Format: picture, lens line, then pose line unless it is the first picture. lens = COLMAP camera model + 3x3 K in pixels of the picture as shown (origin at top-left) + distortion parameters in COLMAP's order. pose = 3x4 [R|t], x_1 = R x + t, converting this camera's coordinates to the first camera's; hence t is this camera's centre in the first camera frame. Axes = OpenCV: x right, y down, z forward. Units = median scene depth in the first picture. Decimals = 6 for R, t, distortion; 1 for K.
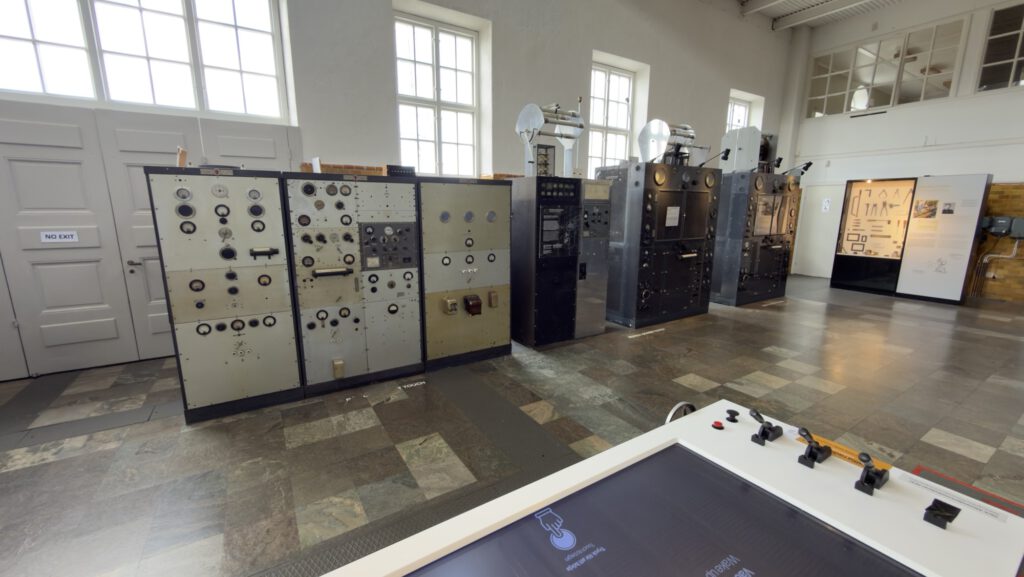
lens RADIAL K [[403.3, 0, 512.0], [0, 403.3, 288.5], [0, 0, 1]] dist [-0.002482, -0.000055]
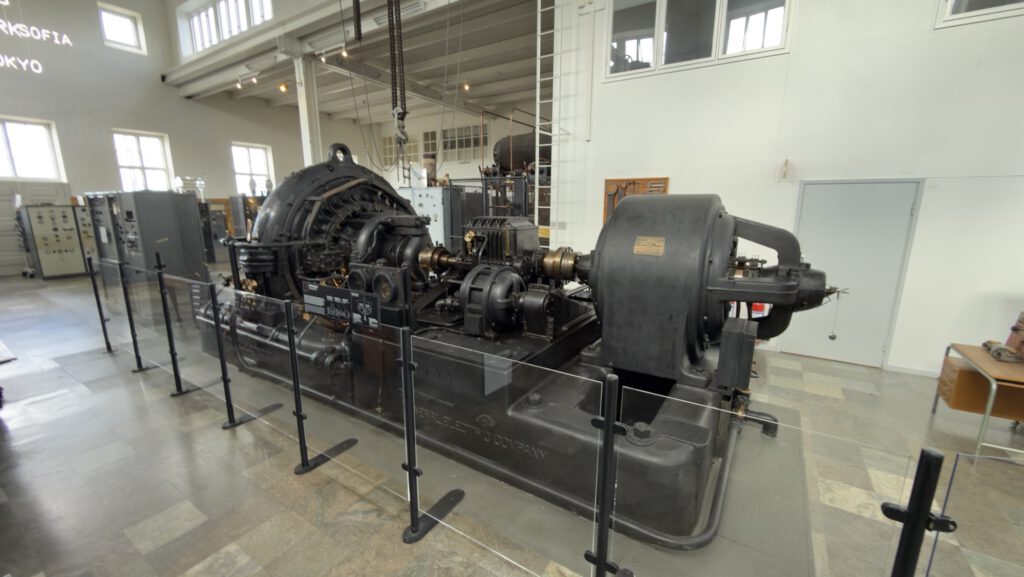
lens RADIAL K [[403.3, 0, 512.0], [0, 403.3, 288.5], [0, 0, 1]] dist [-0.002482, -0.000055]
pose [[0.905221, -0.091784, 0.414911, 1.286135], [0.088455, 0.995707, 0.027279, 0.632876], [-0.415633, 0.012008, 0.909453, -3.548827]]
